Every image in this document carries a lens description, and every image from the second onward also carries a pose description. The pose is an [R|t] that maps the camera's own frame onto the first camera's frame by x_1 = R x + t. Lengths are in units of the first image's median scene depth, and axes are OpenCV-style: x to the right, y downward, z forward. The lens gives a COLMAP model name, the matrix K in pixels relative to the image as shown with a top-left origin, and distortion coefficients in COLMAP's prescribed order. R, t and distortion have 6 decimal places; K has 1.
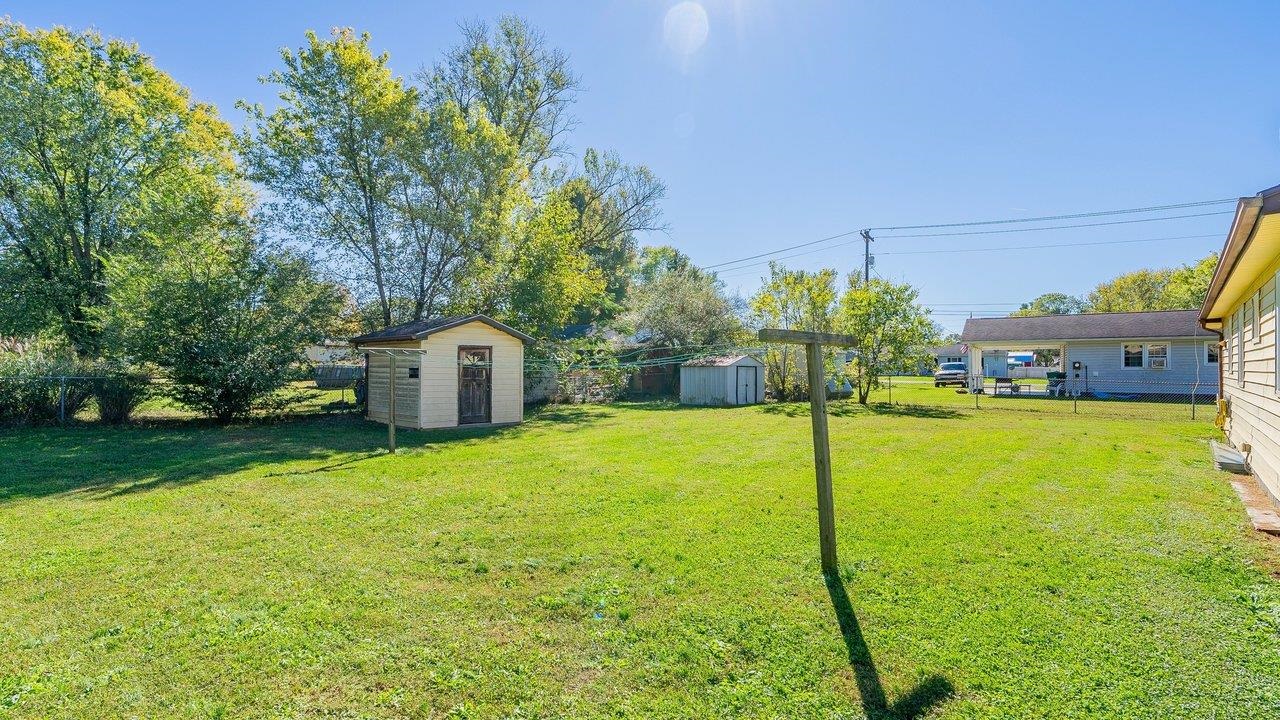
lens RADIAL K [[583.5, 0, 642.2], [0, 583.5, 356.5], [0, 0, 1]] dist [-0.006244, 0.001136]
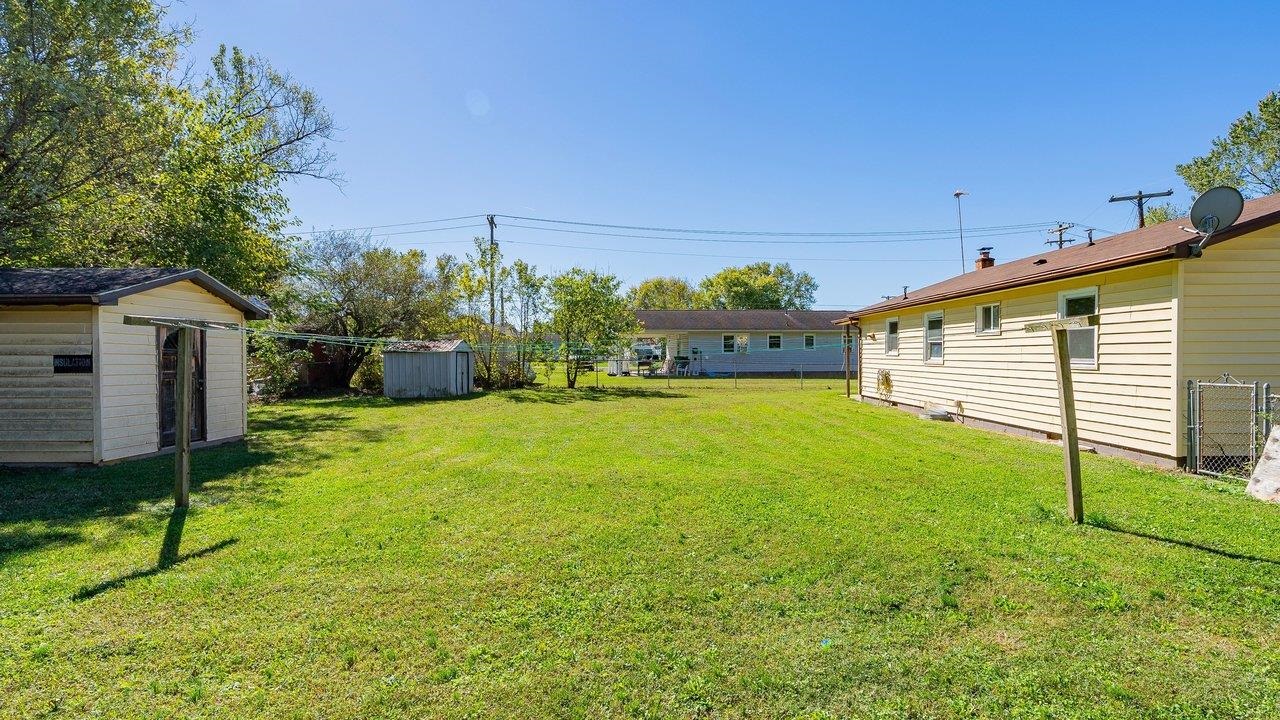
lens RADIAL K [[598.0, 0, 640.0], [0, 598.0, 360.0], [0, 0, 1]] dist [-0.001001, 0.000683]
pose [[0.752209, -0.010794, 0.658837, -0.188228], [-0.008164, 0.999636, 0.025699, 0.002743], [-0.658875, -0.024710, 0.751847, 0.111440]]
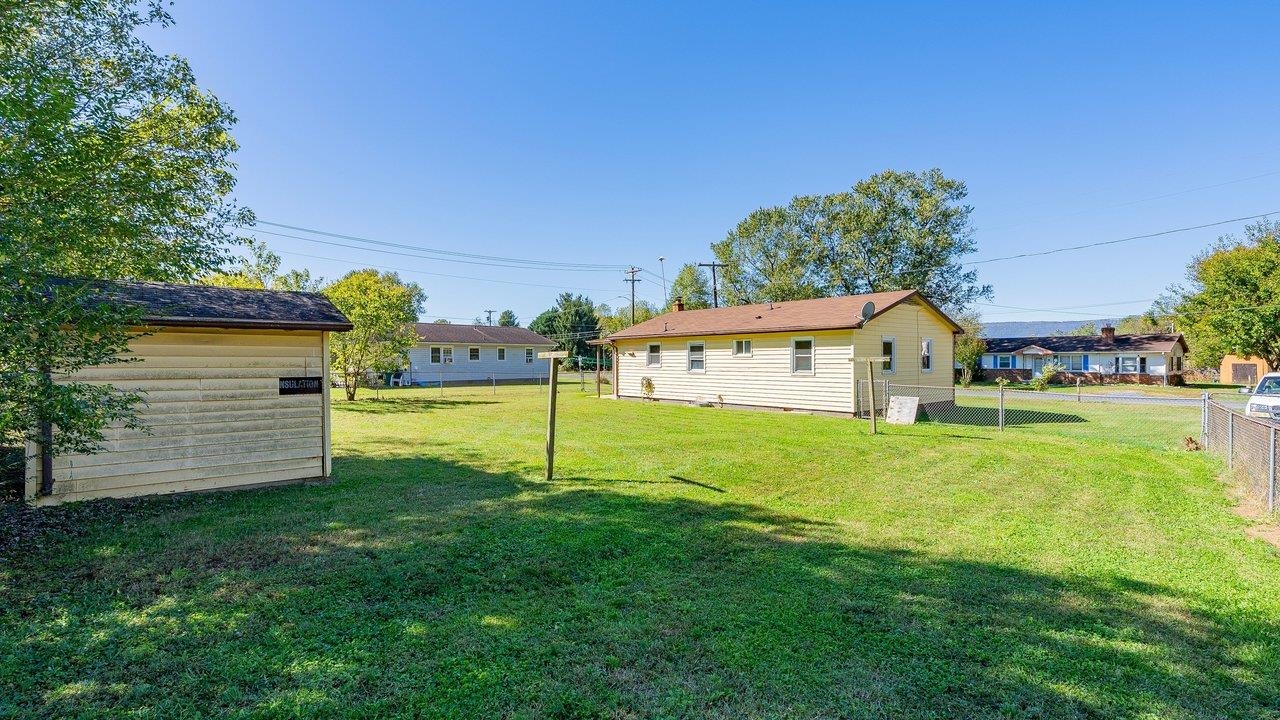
lens RADIAL K [[590.6, 0, 639.2], [0, 590.6, 367.8], [0, 0, 1]] dist [-0.001977, -0.000142]
pose [[0.135348, -0.015198, 0.990681, -0.492228], [-0.016748, 0.999704, 0.017625, -0.003349], [-0.990656, -0.018977, 0.135054, 0.302652]]
